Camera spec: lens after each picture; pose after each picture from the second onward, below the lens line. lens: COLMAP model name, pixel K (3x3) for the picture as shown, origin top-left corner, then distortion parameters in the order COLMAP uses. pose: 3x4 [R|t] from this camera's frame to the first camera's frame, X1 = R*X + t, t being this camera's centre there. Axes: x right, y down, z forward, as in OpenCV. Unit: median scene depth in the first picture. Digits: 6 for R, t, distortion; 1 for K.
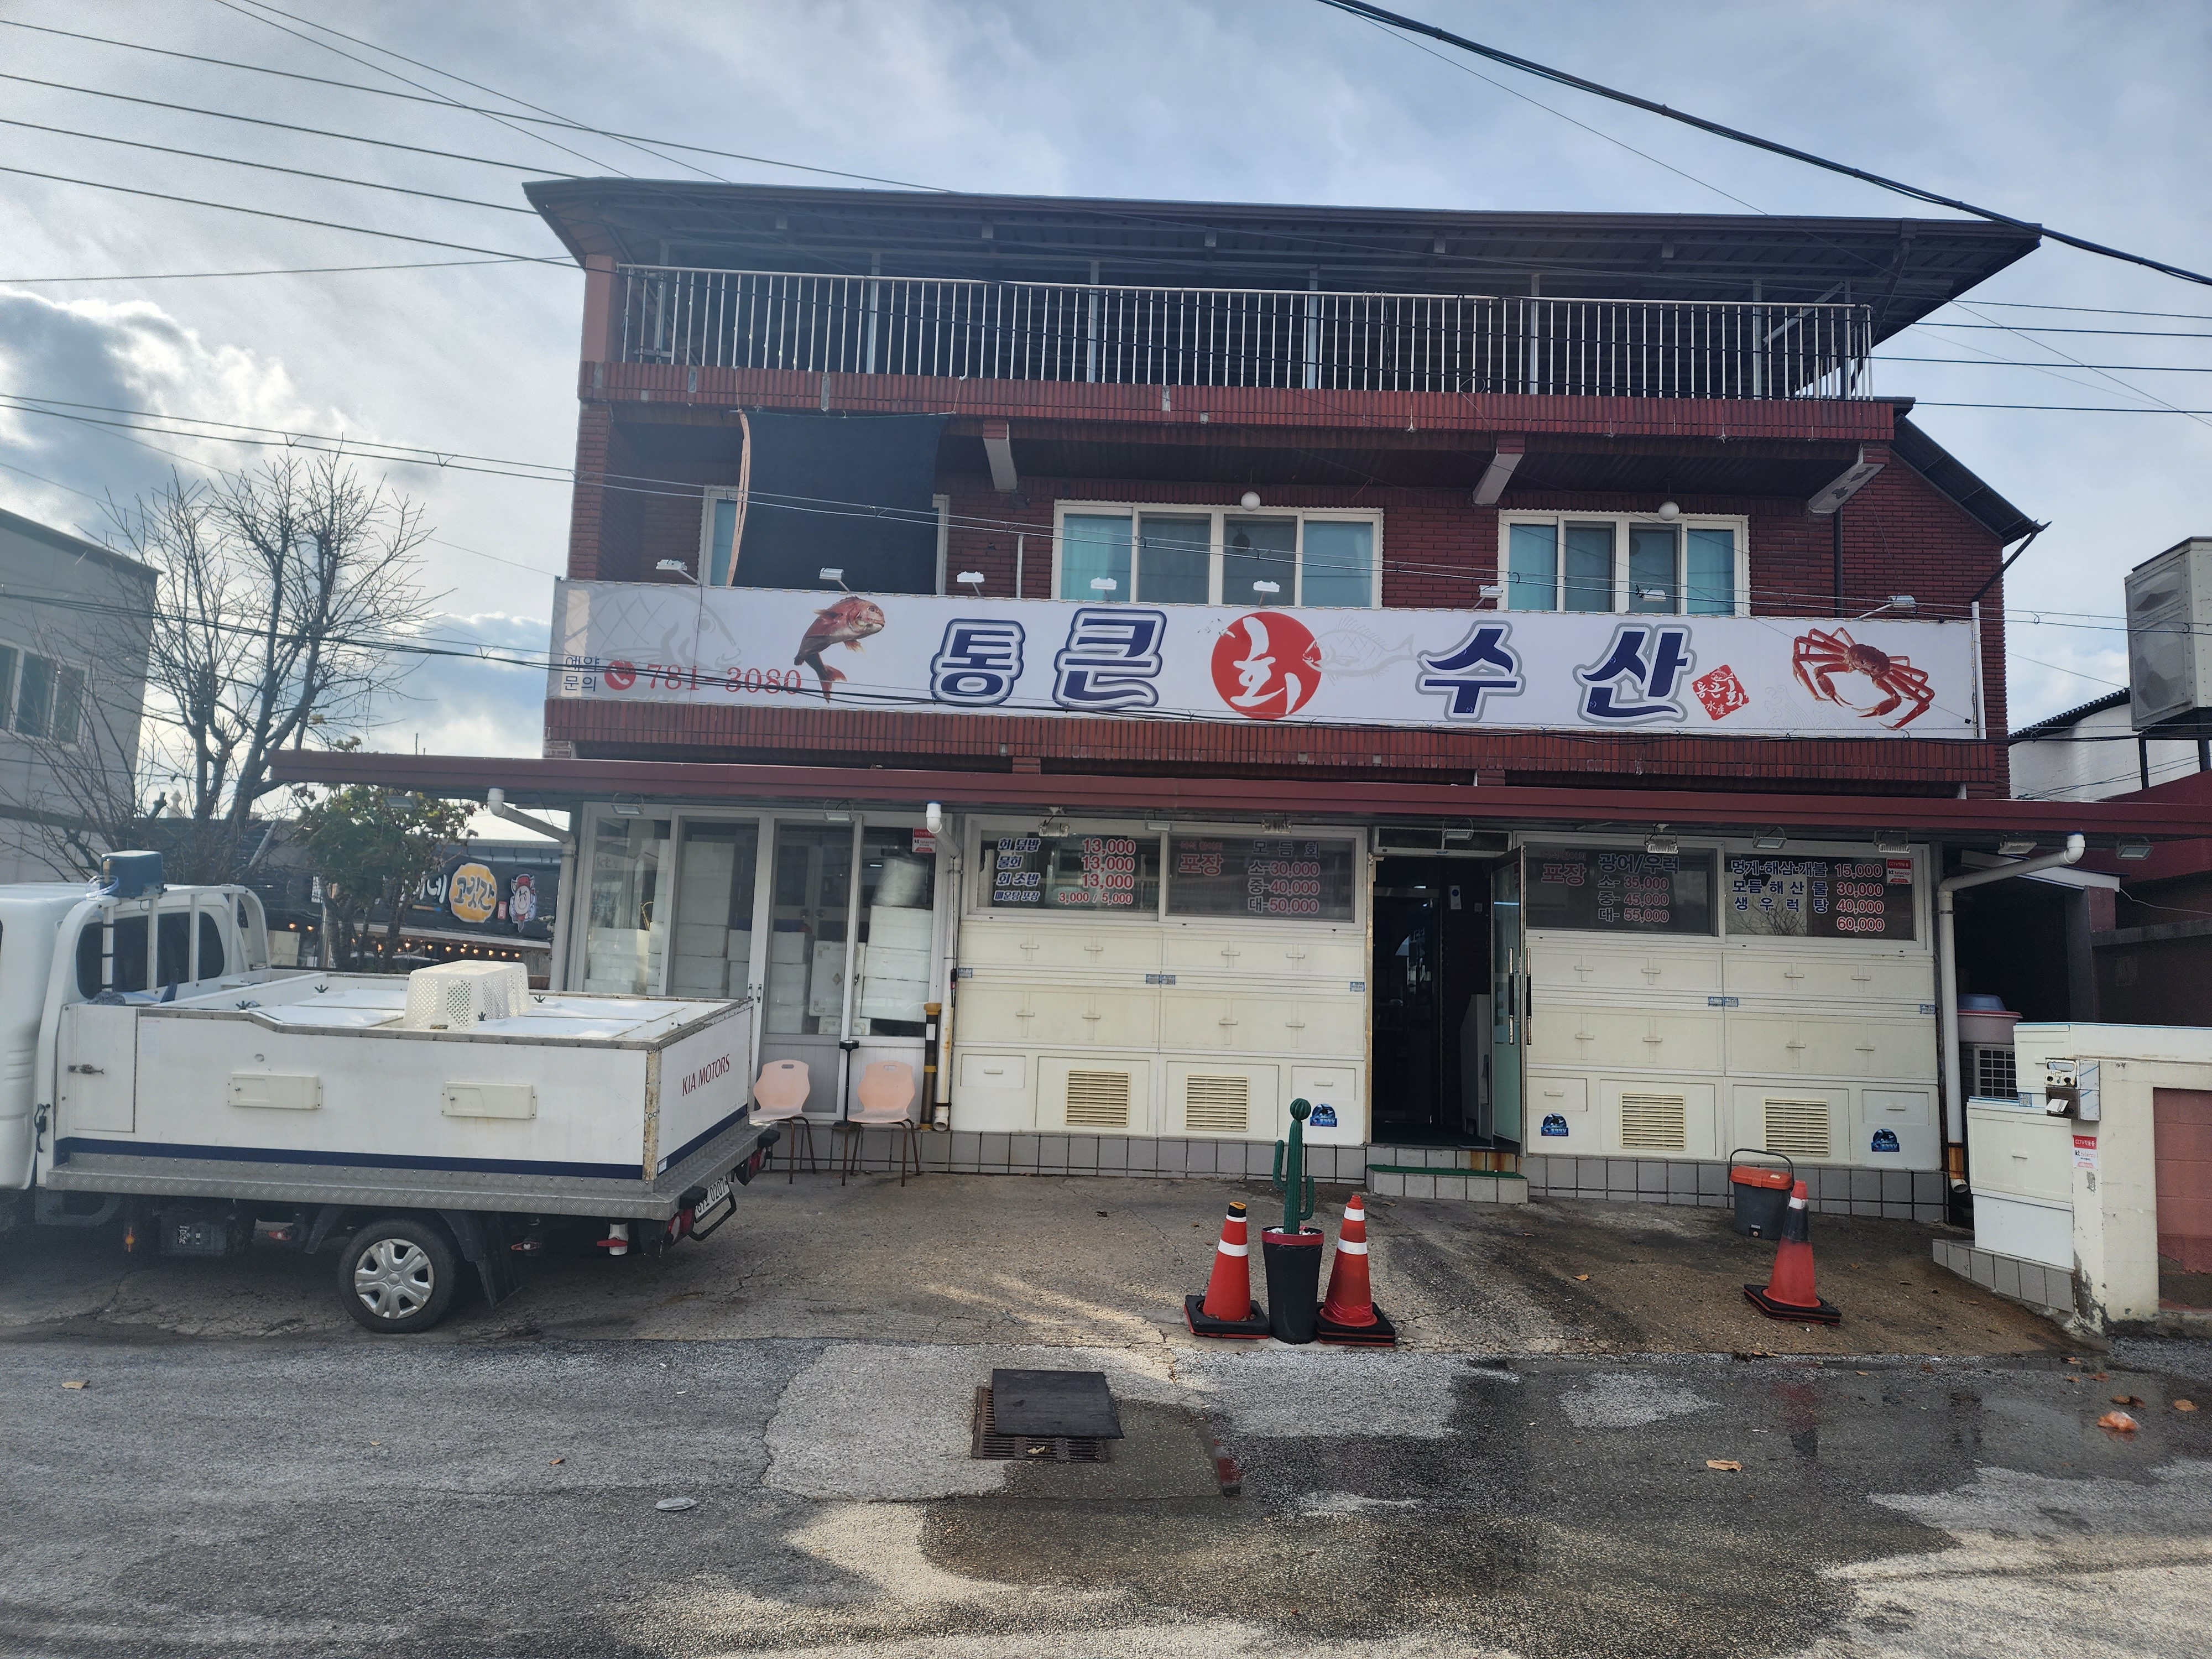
lens RADIAL K [[1489.8, 0, 1106.0], [0, 1489.8, 829.5], [0, 0, 1]] dist [0.026348, -0.000356]
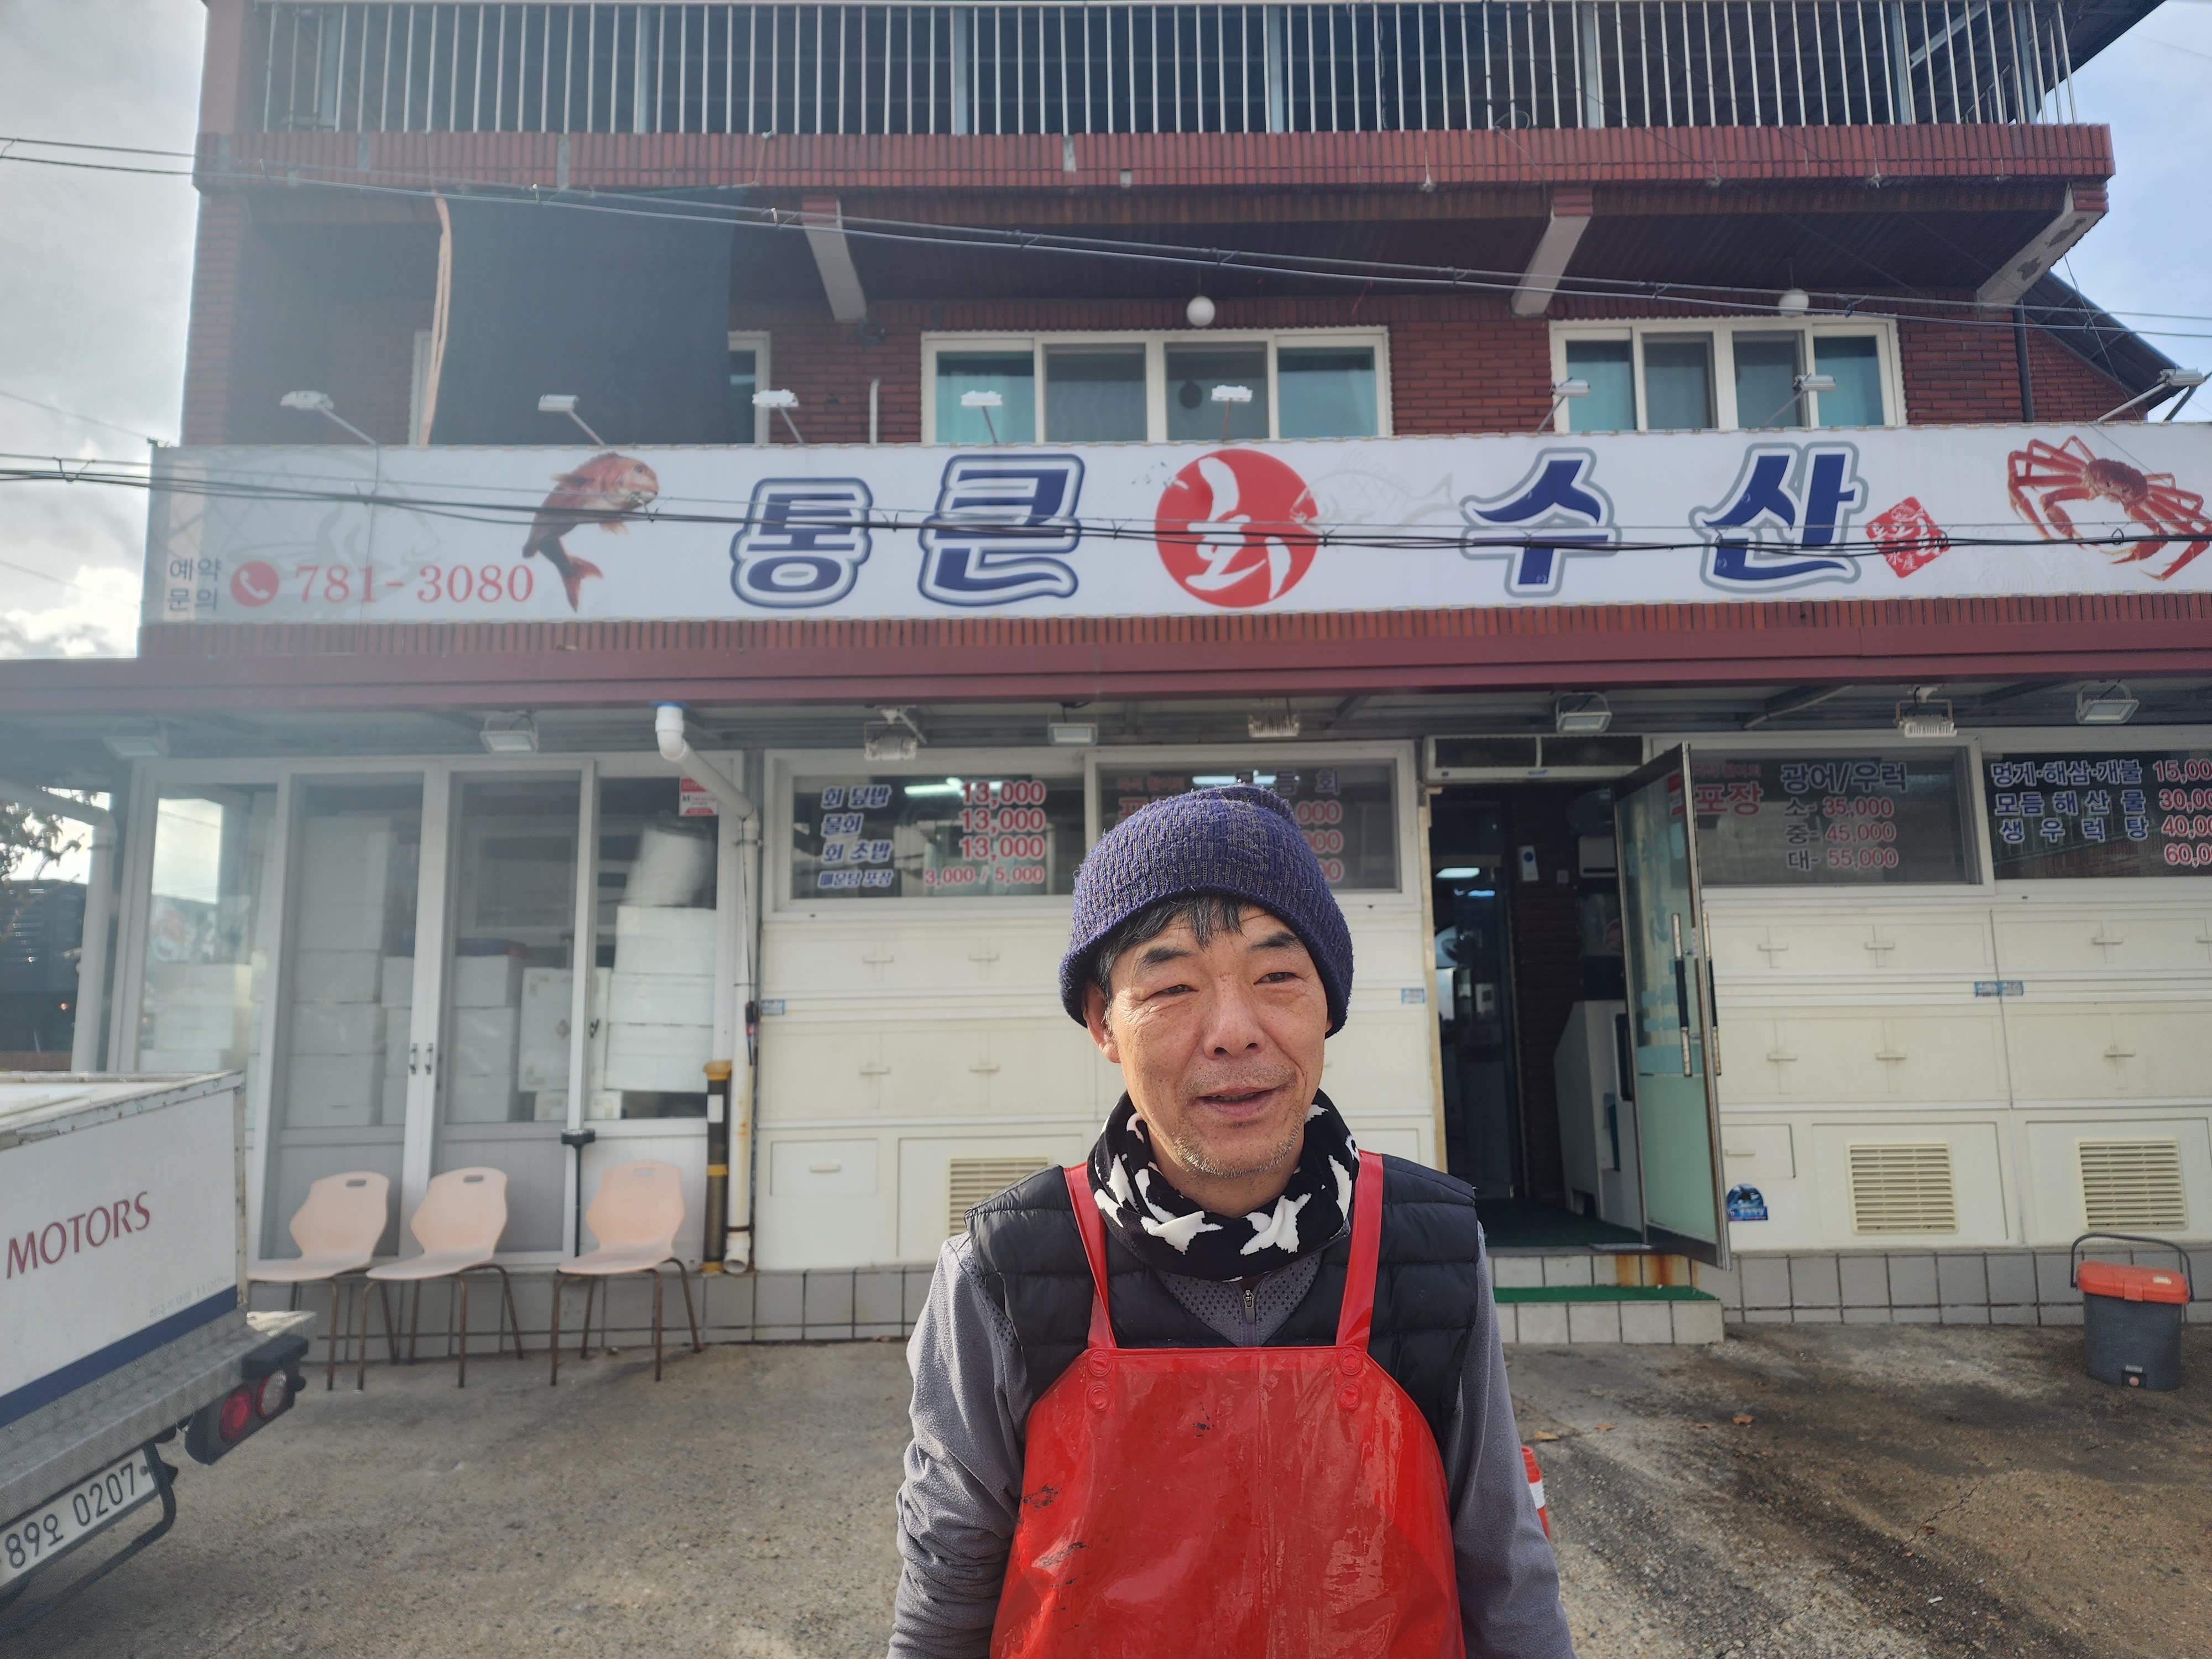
lens RADIAL K [[1577.3, 0, 1106.0], [0, 1577.3, 829.5], [0, 0, 1]] dist [0.006710, 0.004338]
pose [[0.998422, -0.050315, 0.024927, 0.024640], [0.050907, 0.998421, -0.023731, 0.038966], [-0.023694, 0.024963, 0.999408, 0.298450]]
